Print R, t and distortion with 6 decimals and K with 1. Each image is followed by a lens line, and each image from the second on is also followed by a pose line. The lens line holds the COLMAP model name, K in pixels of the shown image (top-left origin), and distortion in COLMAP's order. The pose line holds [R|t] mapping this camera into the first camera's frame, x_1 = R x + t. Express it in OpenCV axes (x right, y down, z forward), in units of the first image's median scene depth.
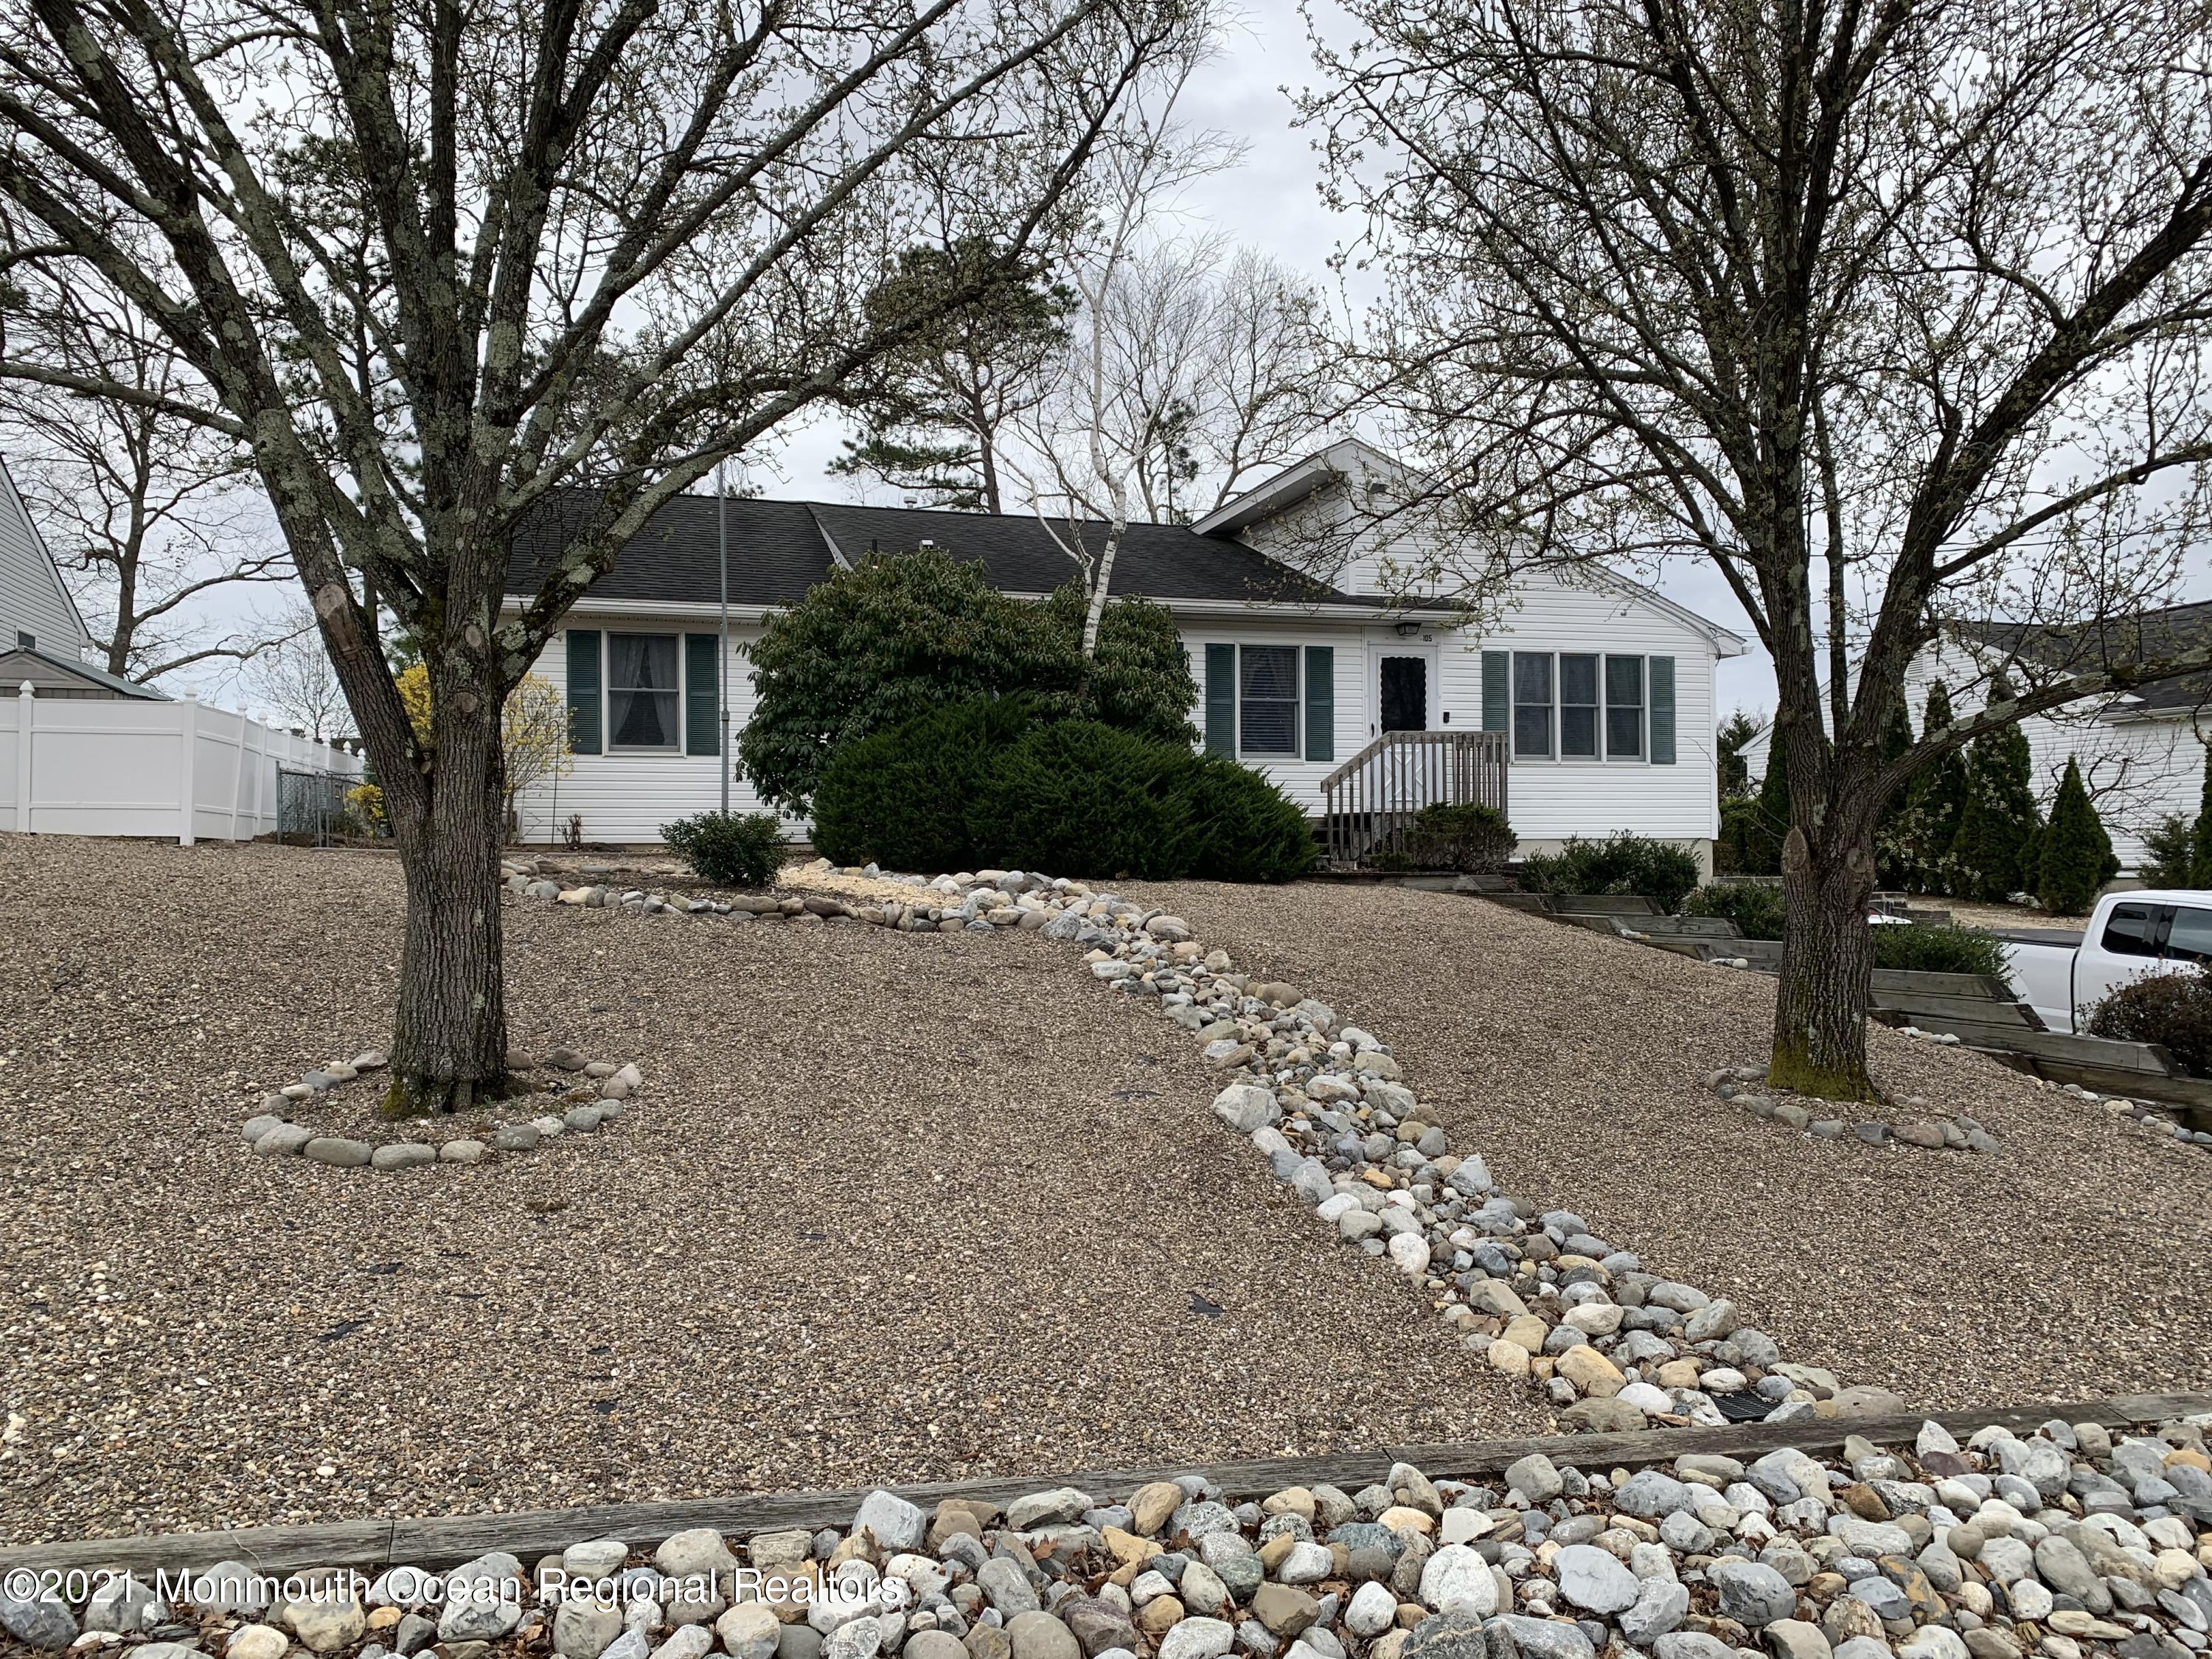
lens RADIAL K [[1698.2, 0, 1105.1], [0, 1698.2, 826.9], [0, 0, 1]] dist [0.025992, -0.035827]
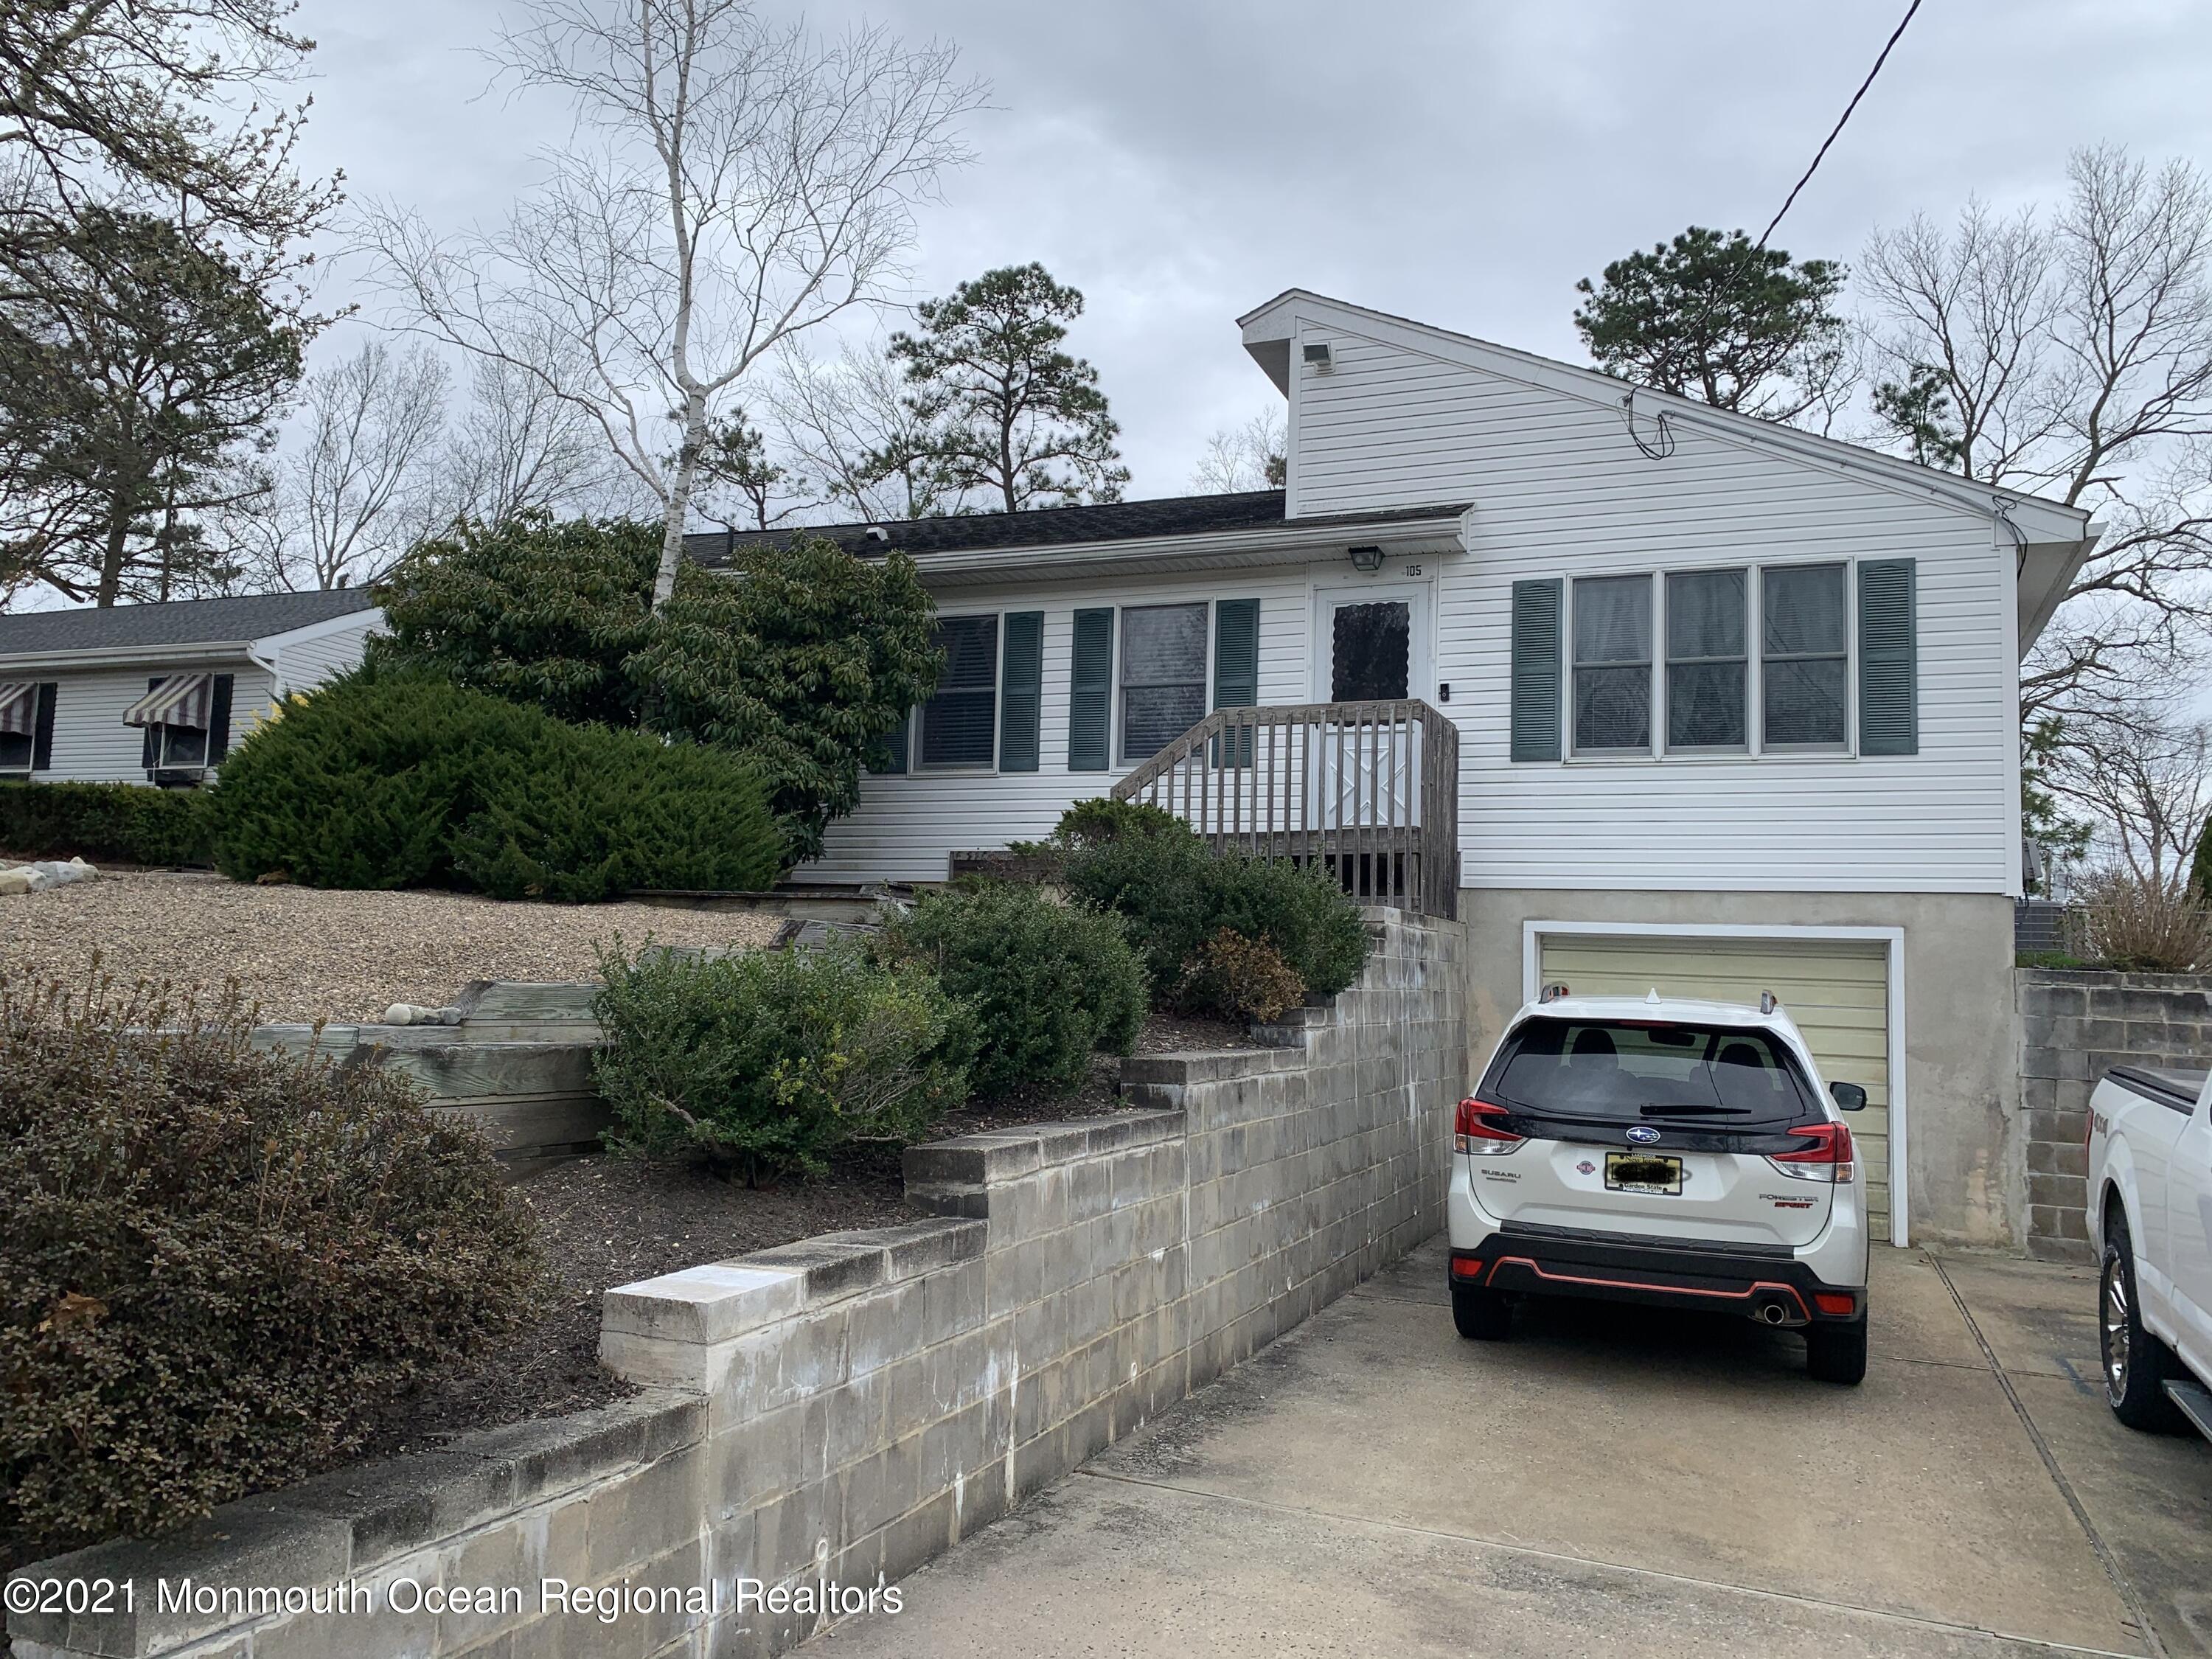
lens RADIAL K [[1656.7, 0, 1112.9], [0, 1656.7, 824.0], [0, 0, 1]] dist [0.036786, -0.039463]
pose [[0.771576, -0.022276, -0.635746, 0.499958], [-0.026556, 0.997388, -0.067178, 0.029179], [0.635582, 0.068716, 0.768969, 0.454756]]
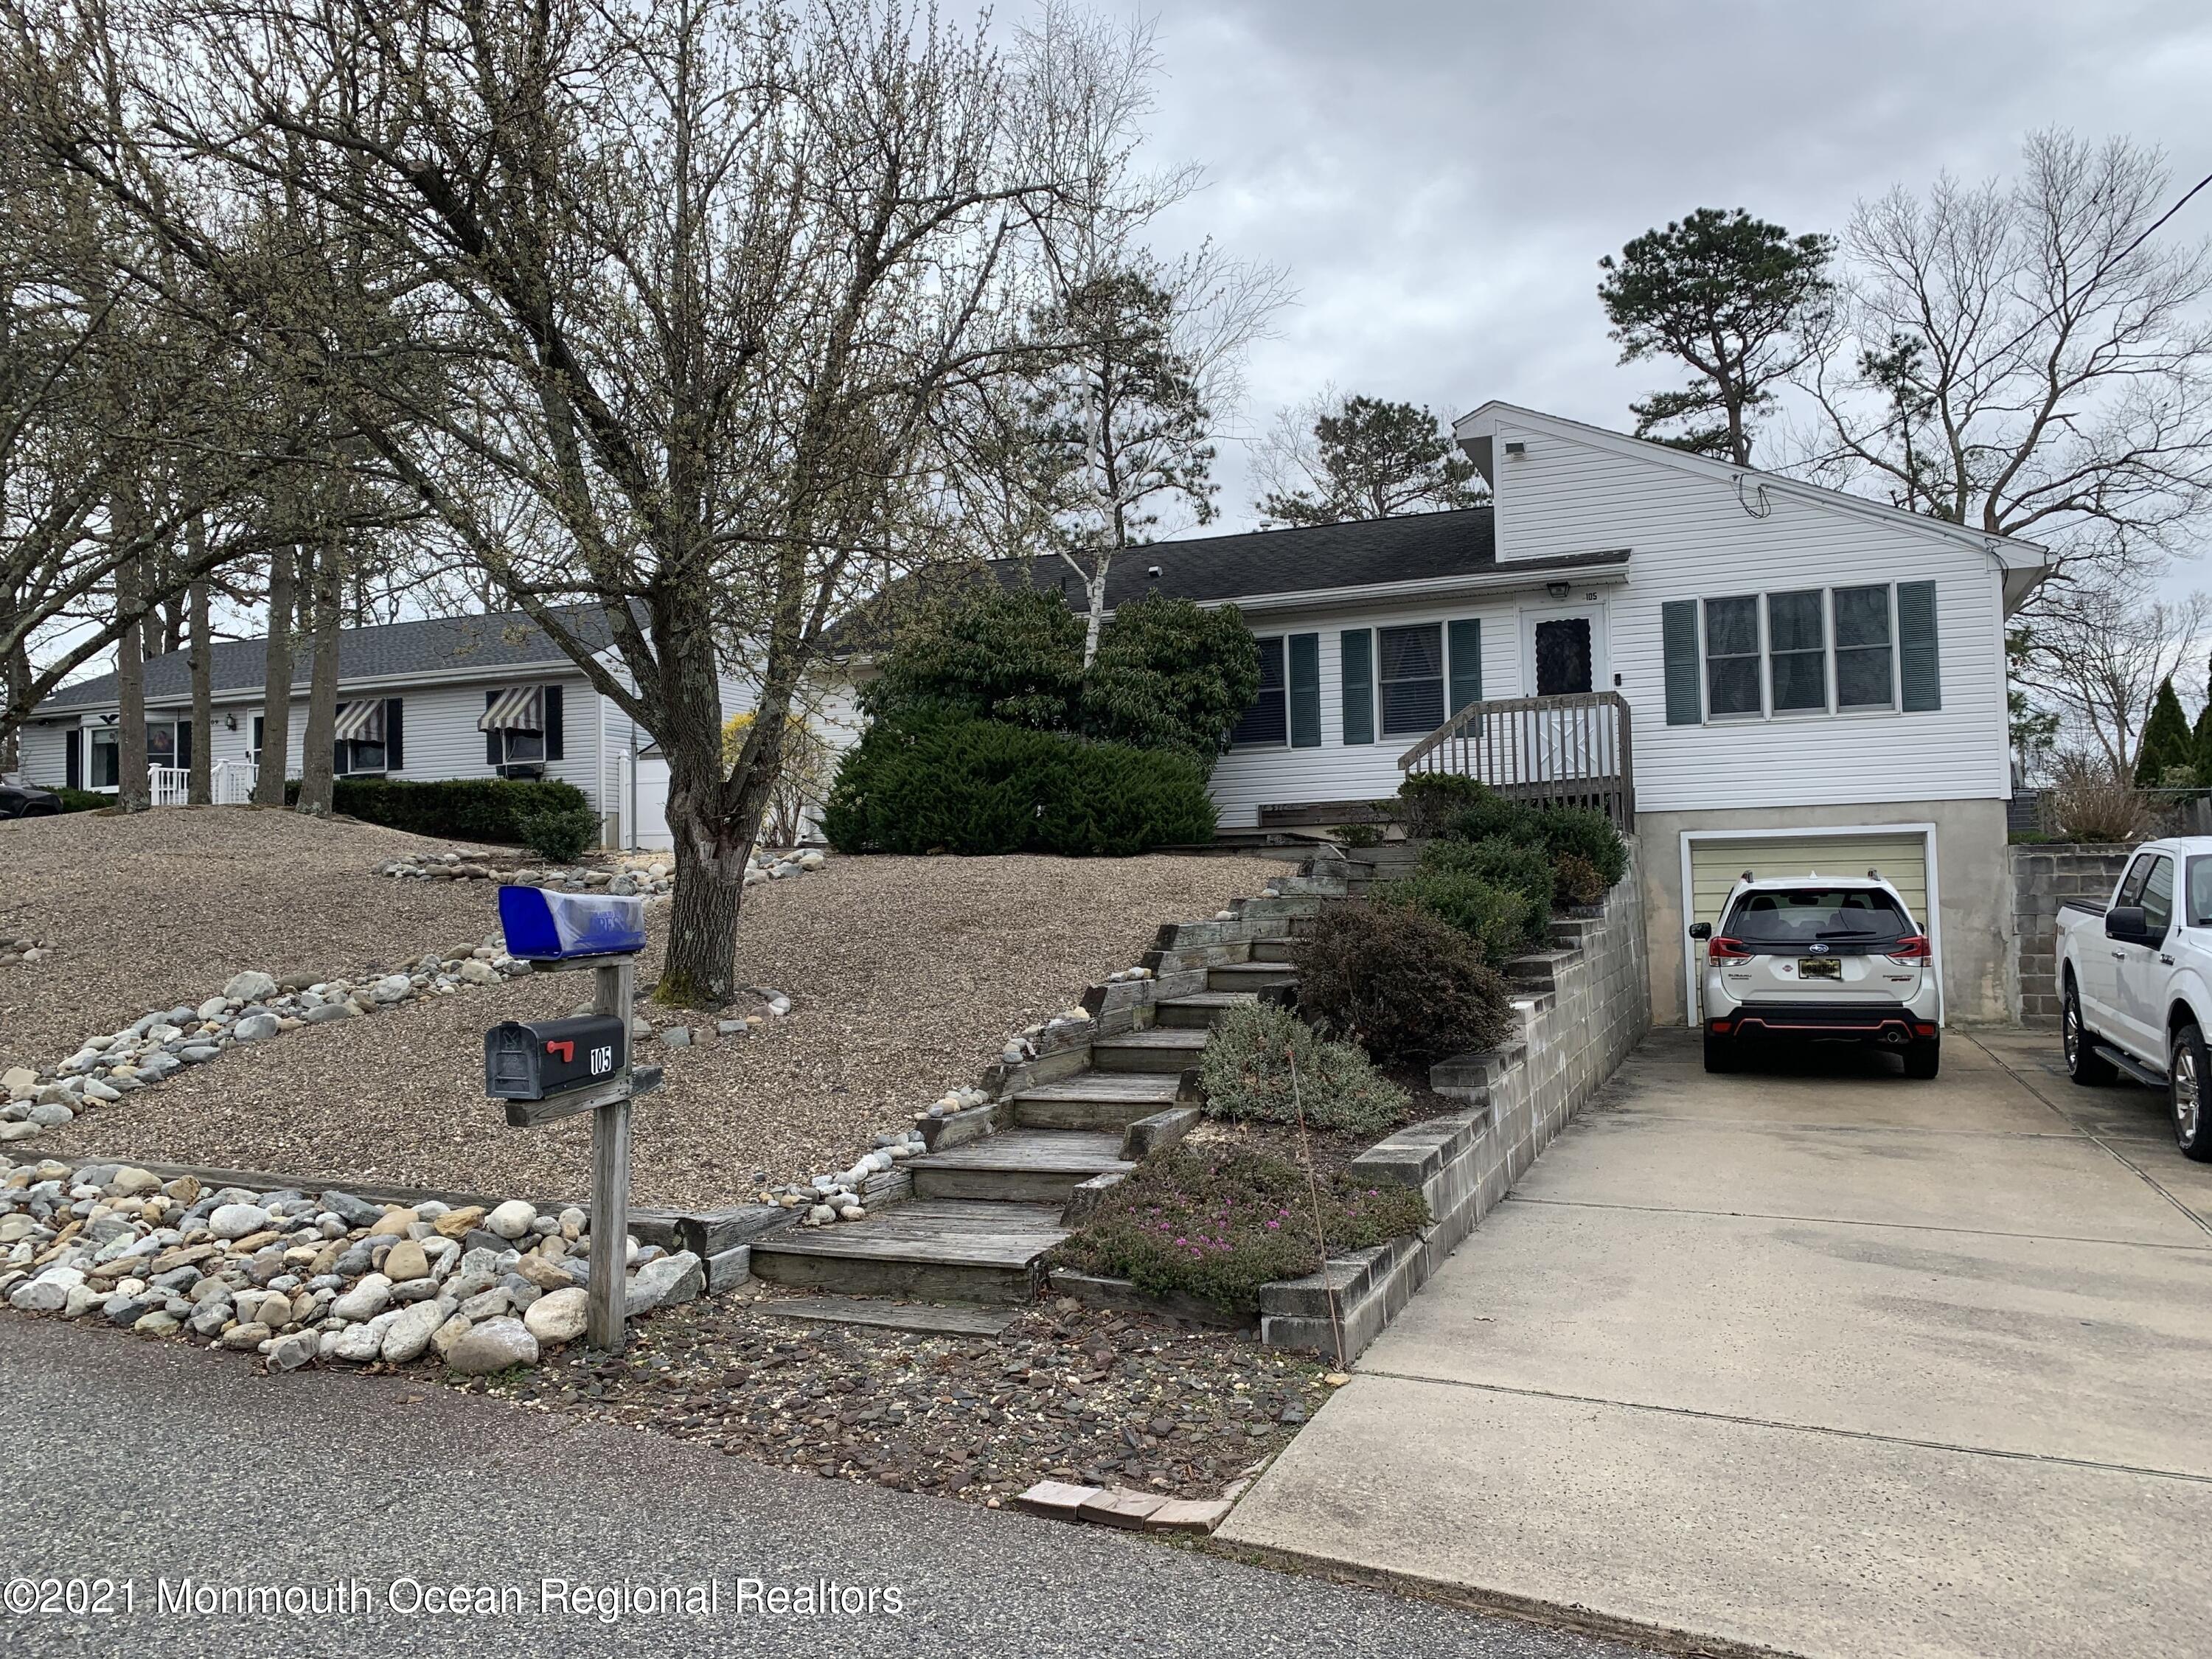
lens RADIAL K [[1656.7, 0, 1116.7], [0, 1656.7, 832.7], [0, 0, 1]] dist [0.036786, -0.039463]
pose [[0.779116, -0.031153, -0.626105, 0.557632], [0.029881, 0.999475, -0.012546, 0.022495], [0.626167, -0.008934, 0.779638, 0.121434]]
